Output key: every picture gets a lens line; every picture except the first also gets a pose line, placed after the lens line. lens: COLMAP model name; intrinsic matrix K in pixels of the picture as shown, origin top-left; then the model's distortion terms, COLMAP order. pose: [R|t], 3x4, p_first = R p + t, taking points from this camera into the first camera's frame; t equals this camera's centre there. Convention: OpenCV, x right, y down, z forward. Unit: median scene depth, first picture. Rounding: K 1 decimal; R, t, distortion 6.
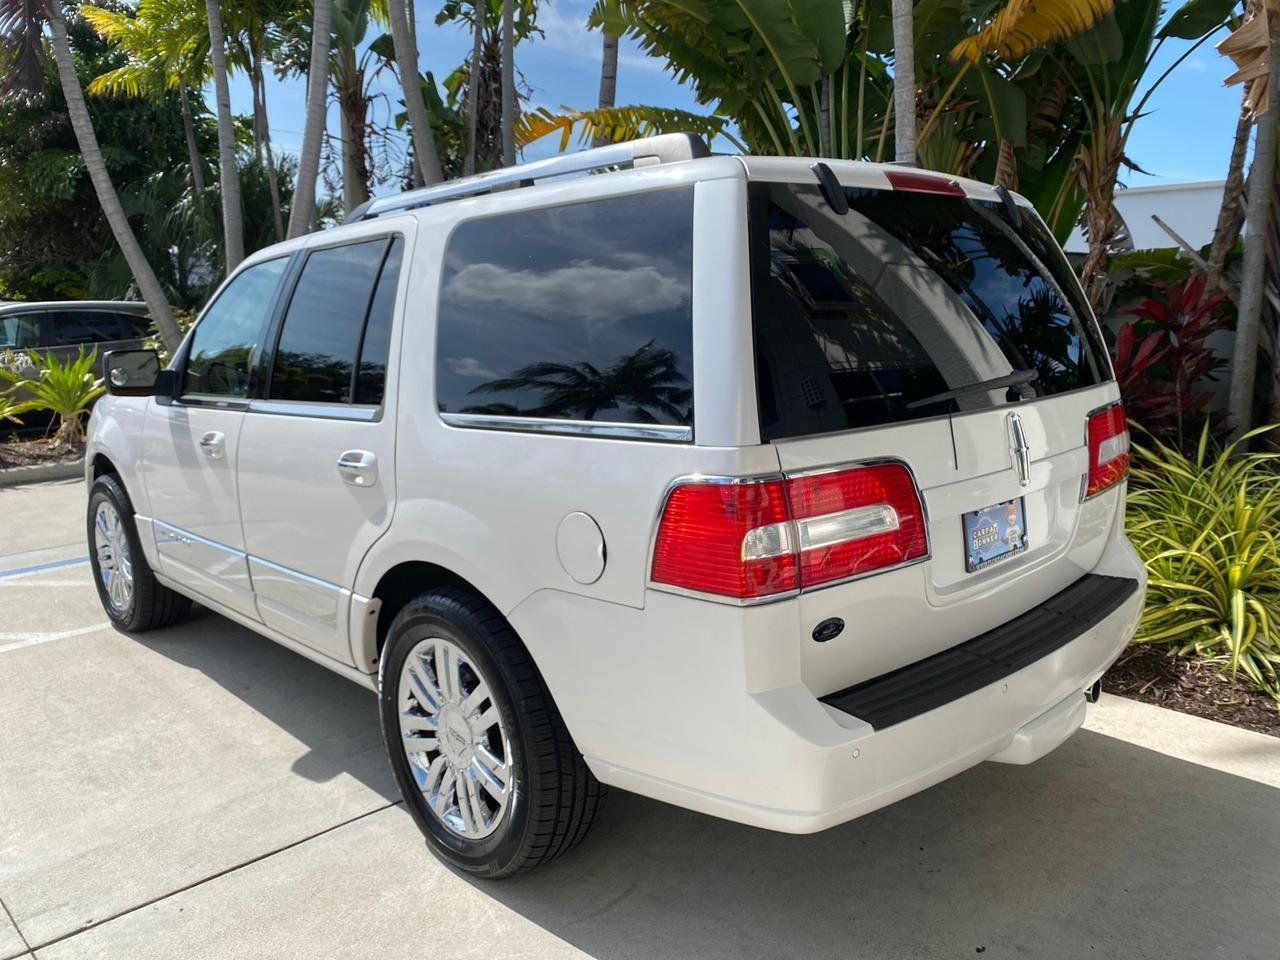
lens RADIAL K [[982.1, 0, 639.0], [0, 982.1, 475.8], [0, 0, 1]] dist [0.036170, -0.039724]
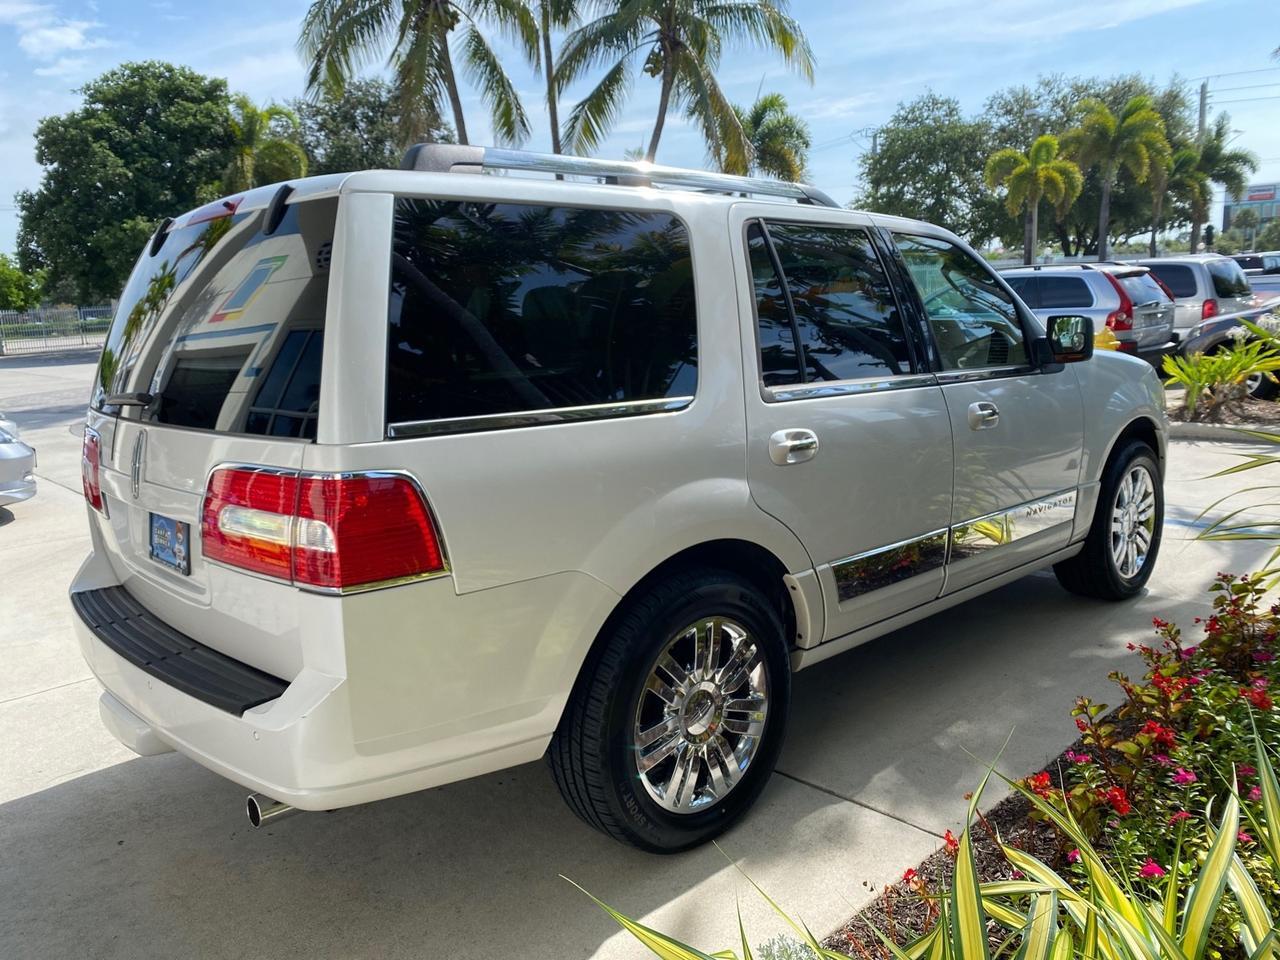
lens RADIAL K [[982.1, 0, 645.2], [0, 982.1, 476.0], [0, 0, 1]] dist [0.036170, -0.039724]
pose [[0.006355, 0.197019, -0.980379, 0.936561], [-0.133065, 0.971847, 0.194442, -0.193507], [0.991087, 0.129219, 0.032393, 0.974175]]
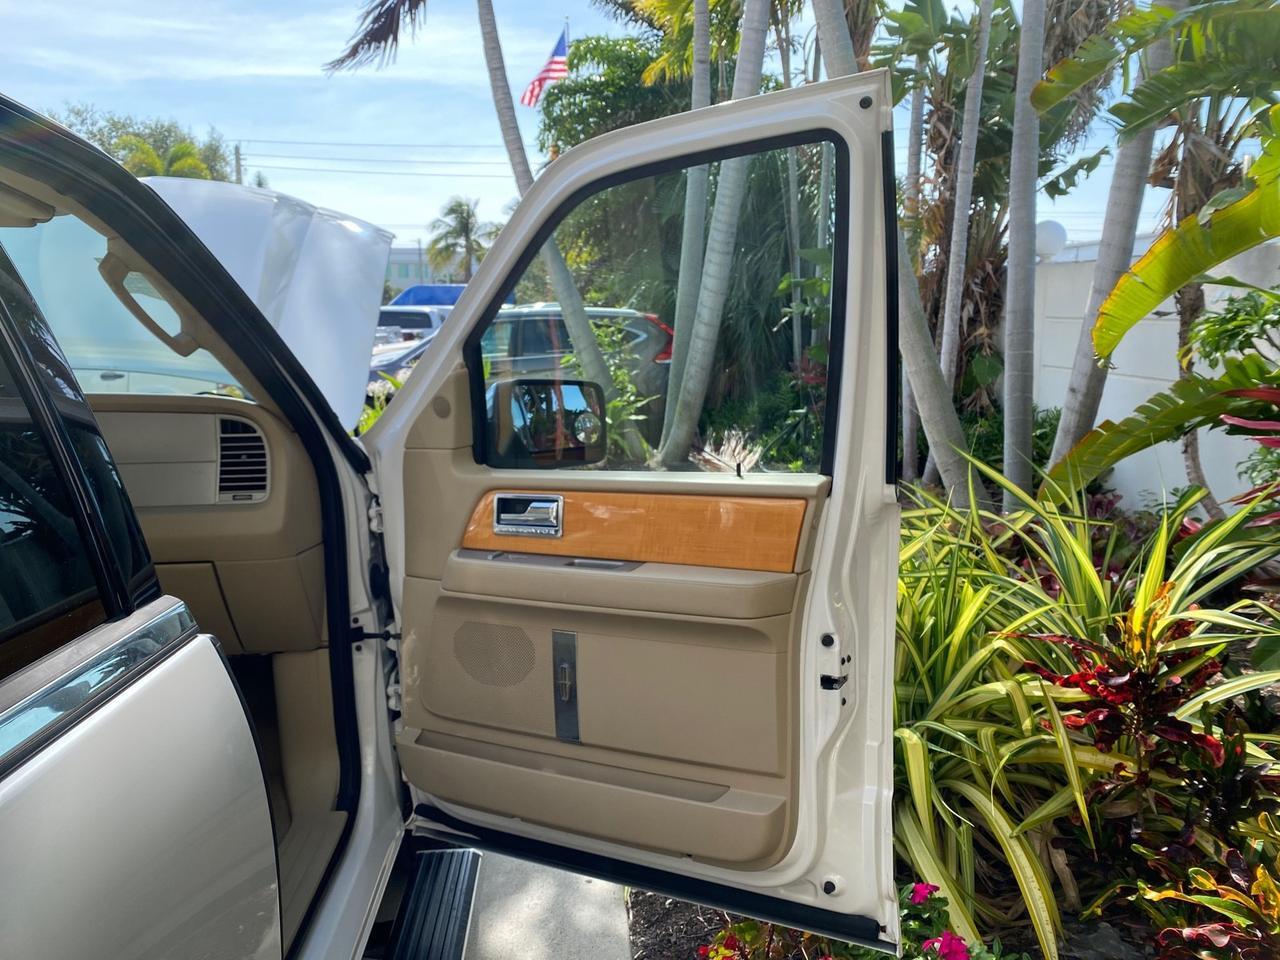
lens RADIAL K [[982.1, 0, 643.3], [0, 982.1, 474.9], [0, 0, 1]] dist [0.036170, -0.039724]
pose [[0.774600, 0.105524, -0.623585, 0.257388], [-0.110195, 0.993419, 0.031227, -0.194174], [0.622777, 0.044527, 0.781131, 1.124234]]
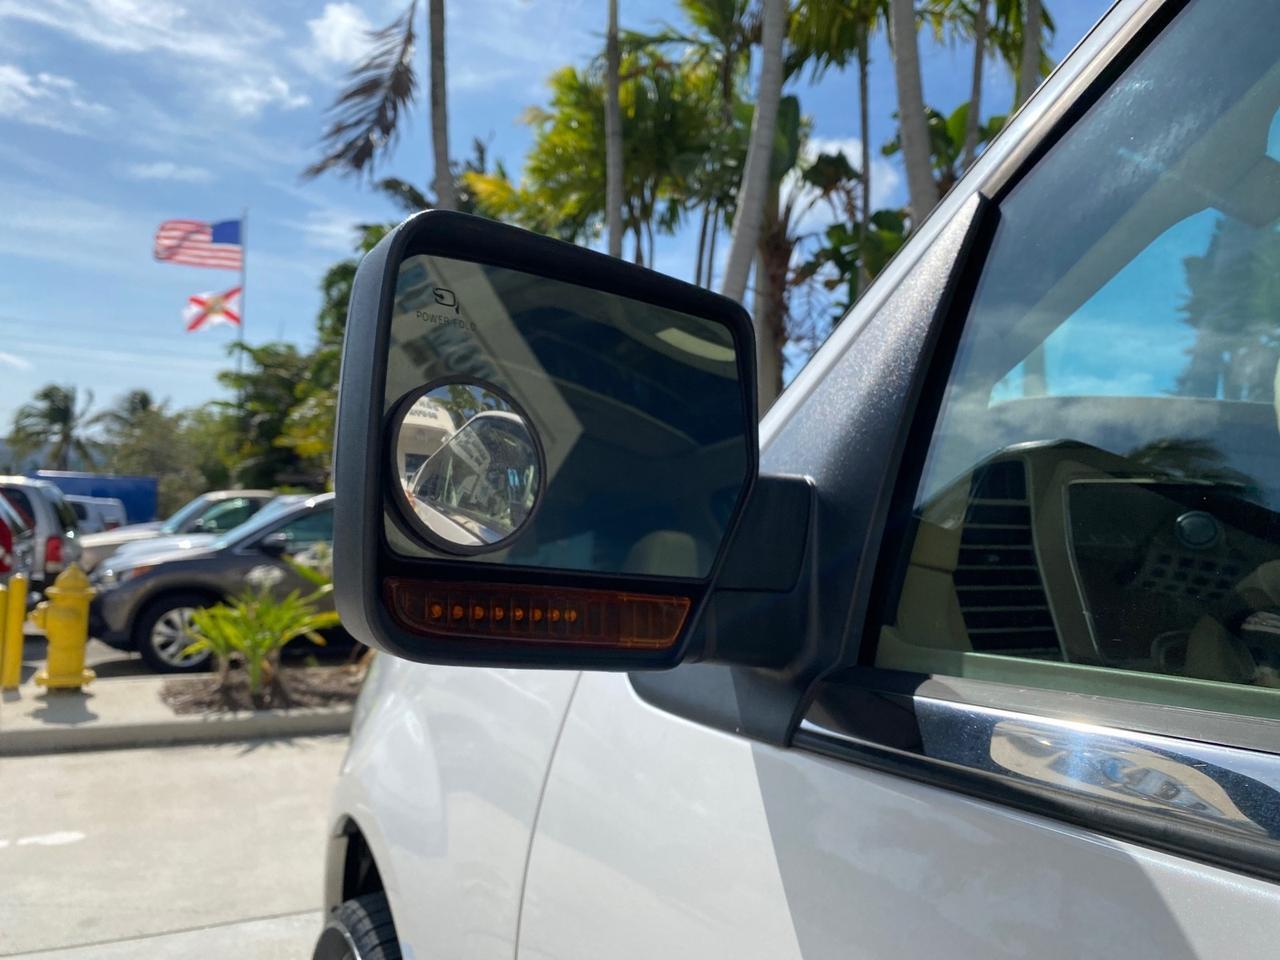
lens RADIAL K [[982.1, 0, 650.3], [0, 982.1, 483.7], [0, 0, 1]] dist [0.036170, -0.039724]
pose [[0.958513, 0.023911, -0.284045, -0.504661], [-0.088310, 0.972358, -0.216152, -0.083367], [0.271025, 0.232268, 0.934129, 0.960103]]
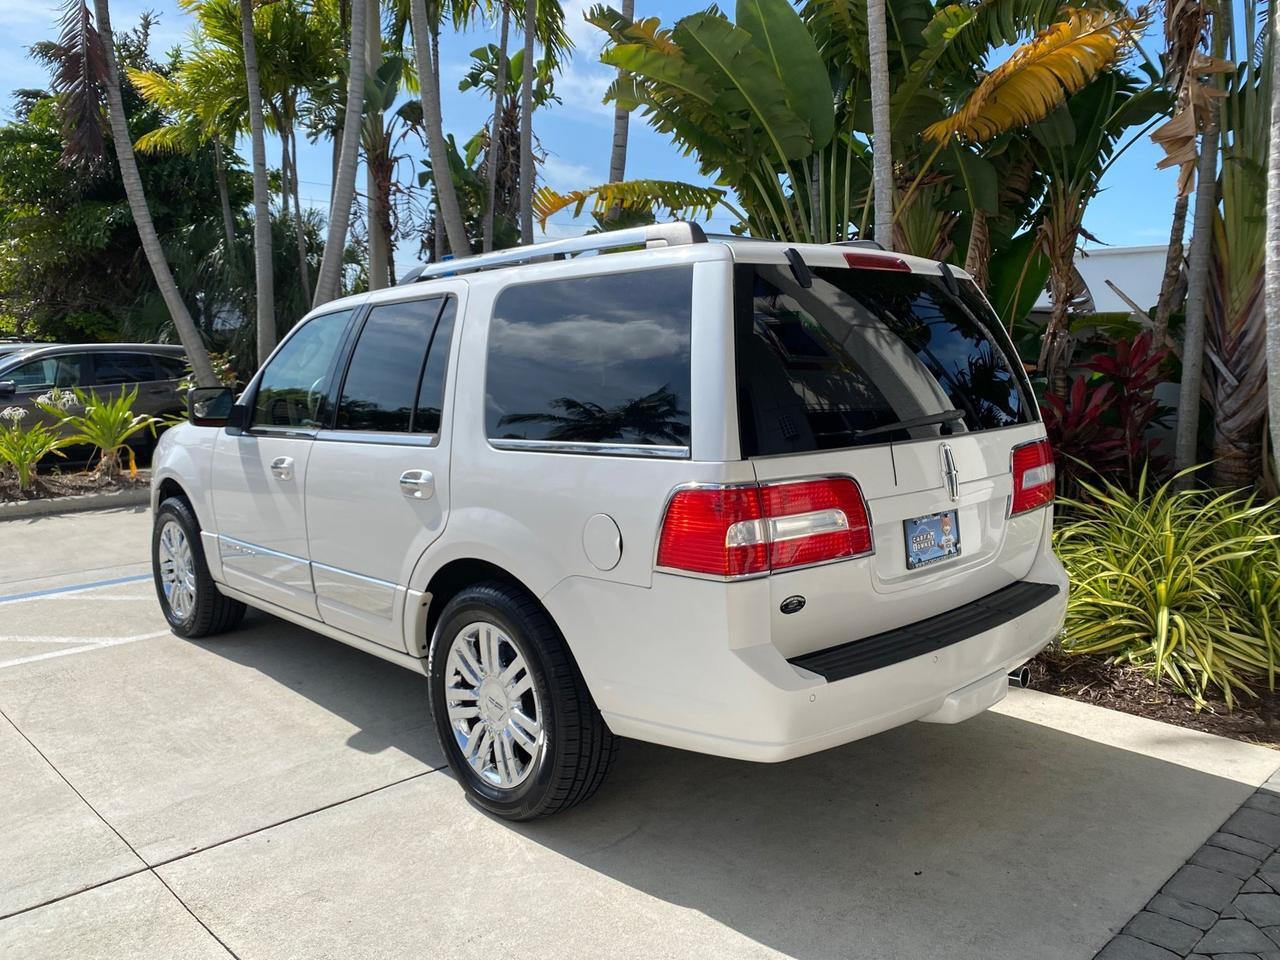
lens RADIAL K [[982.1, 0, 637.7], [0, 982.1, 475.6], [0, 0, 1]] dist [0.036170, -0.039724]
pose [[0.999910, 0.012955, -0.003351, -0.005669], [-0.013101, 0.998758, -0.048073, 0.027643], [0.002724, 0.048113, 0.998838, -0.165188]]
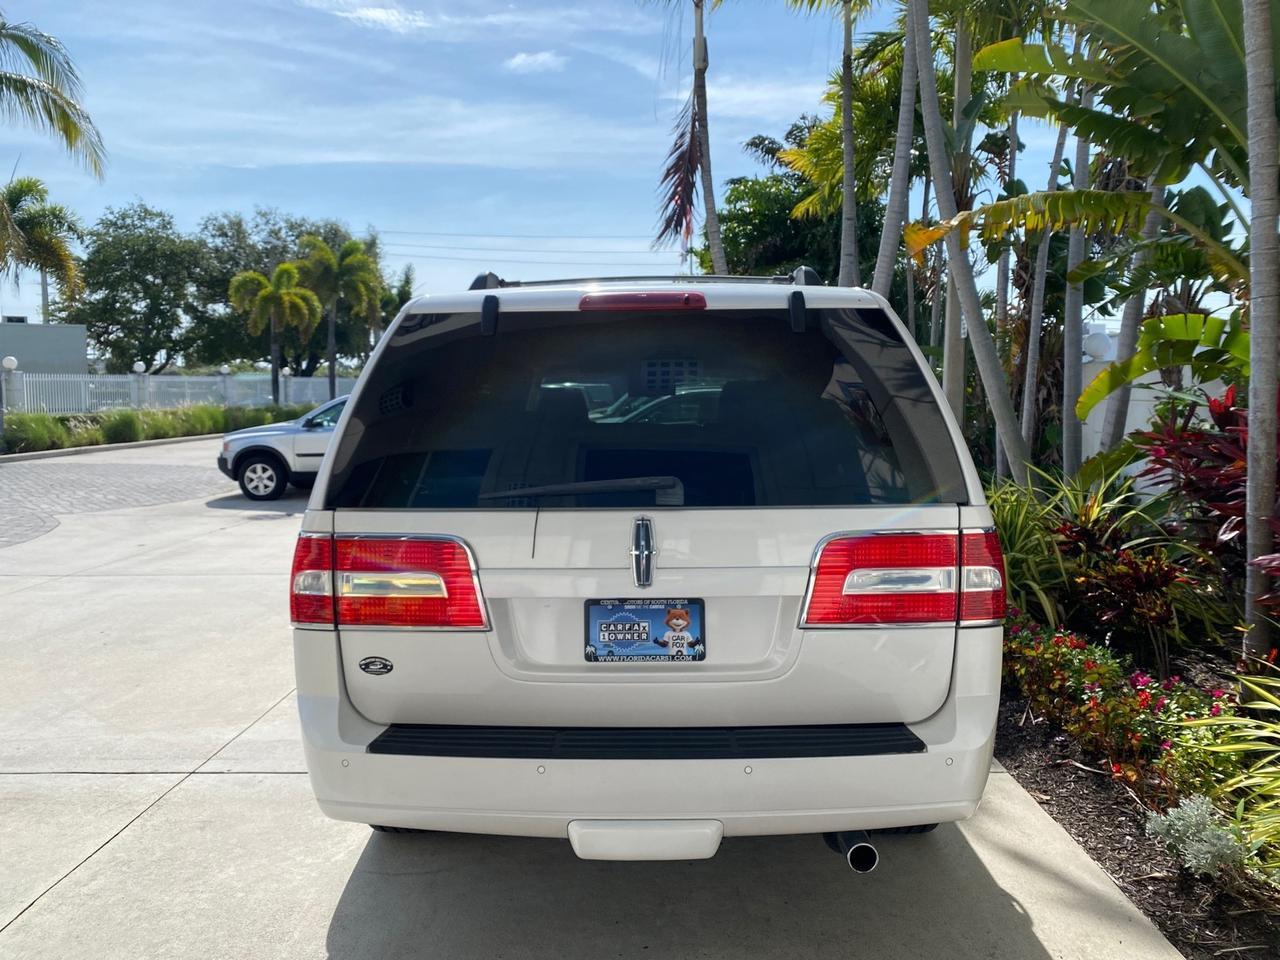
lens RADIAL K [[982.1, 0, 636.0], [0, 982.1, 471.1], [0, 0, 1]] dist [0.036170, -0.039724]
pose [[0.712571, 0.068225, -0.698275, 0.697107], [-0.129326, 0.990979, -0.035150, -0.047024], [0.689578, 0.115352, 0.714966, 0.162620]]
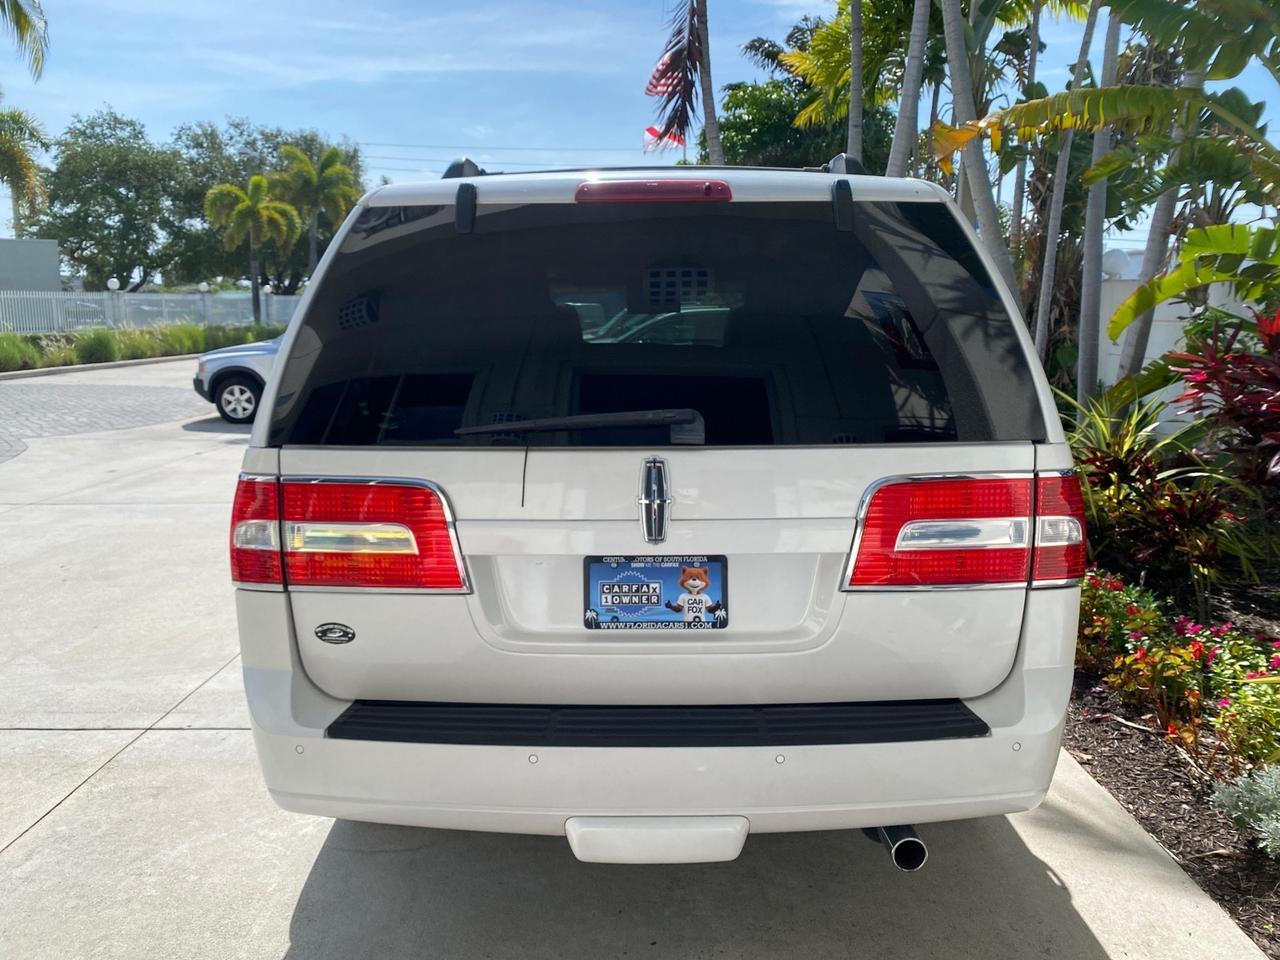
lens RADIAL K [[982.1, 0, 637.8], [0, 982.1, 475.5], [0, 0, 1]] dist [0.036170, -0.039724]
pose [[0.720851, 0.126947, -0.681365, 0.606621], [-0.130546, 0.990356, 0.046403, -0.054425], [0.680684, 0.055500, 0.730472, 0.238578]]
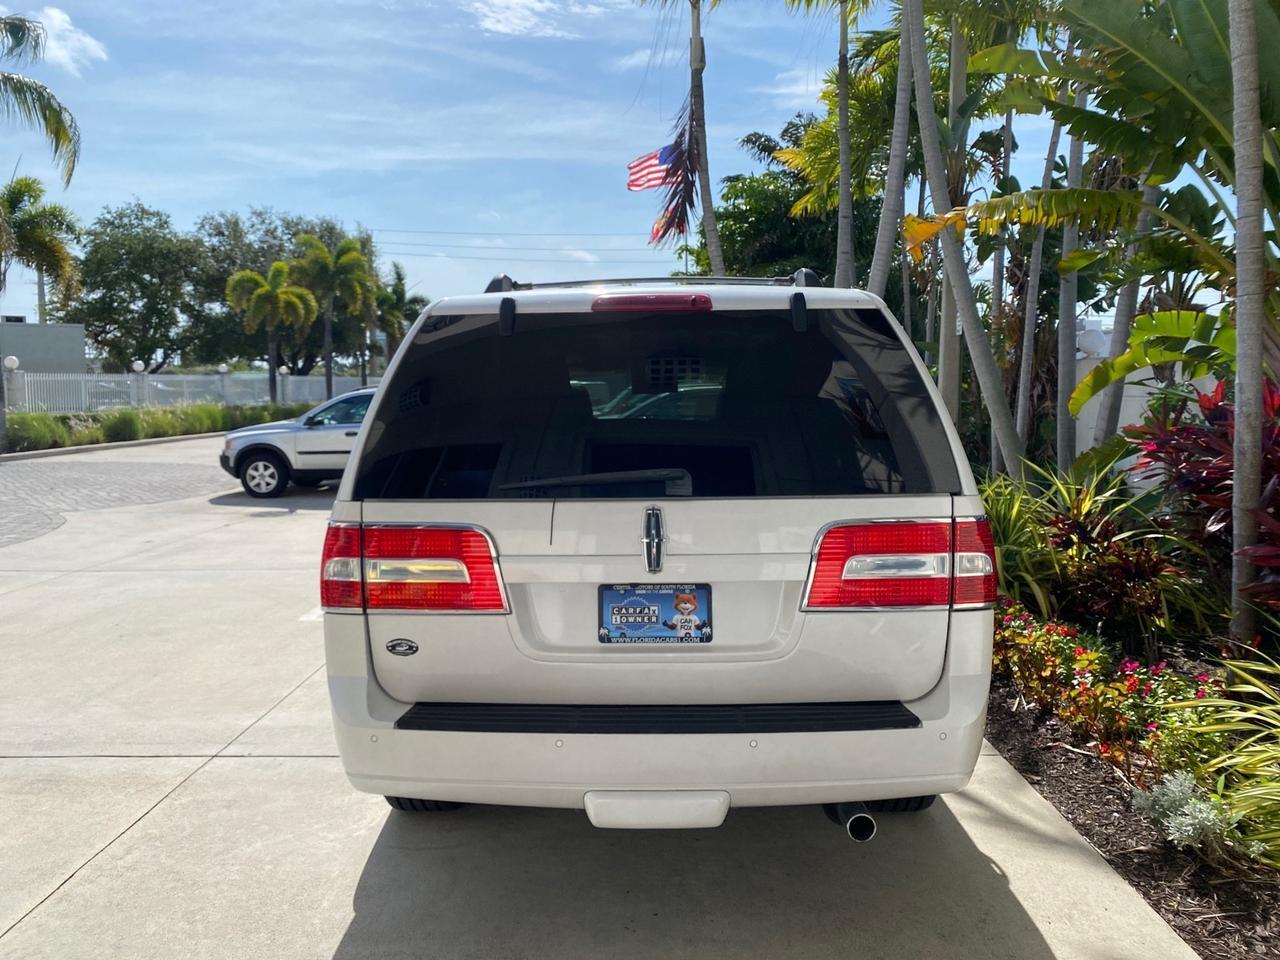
lens RADIAL K [[982.1, 0, 625.0], [0, 982.1, 476.1], [0, 0, 1]] dist [0.036170, -0.039724]
pose [[0.708693, 0.071762, -0.701858, 0.716659], [-0.127108, 0.991522, -0.026966, -0.040335], [0.693973, 0.108322, 0.711806, 0.127162]]
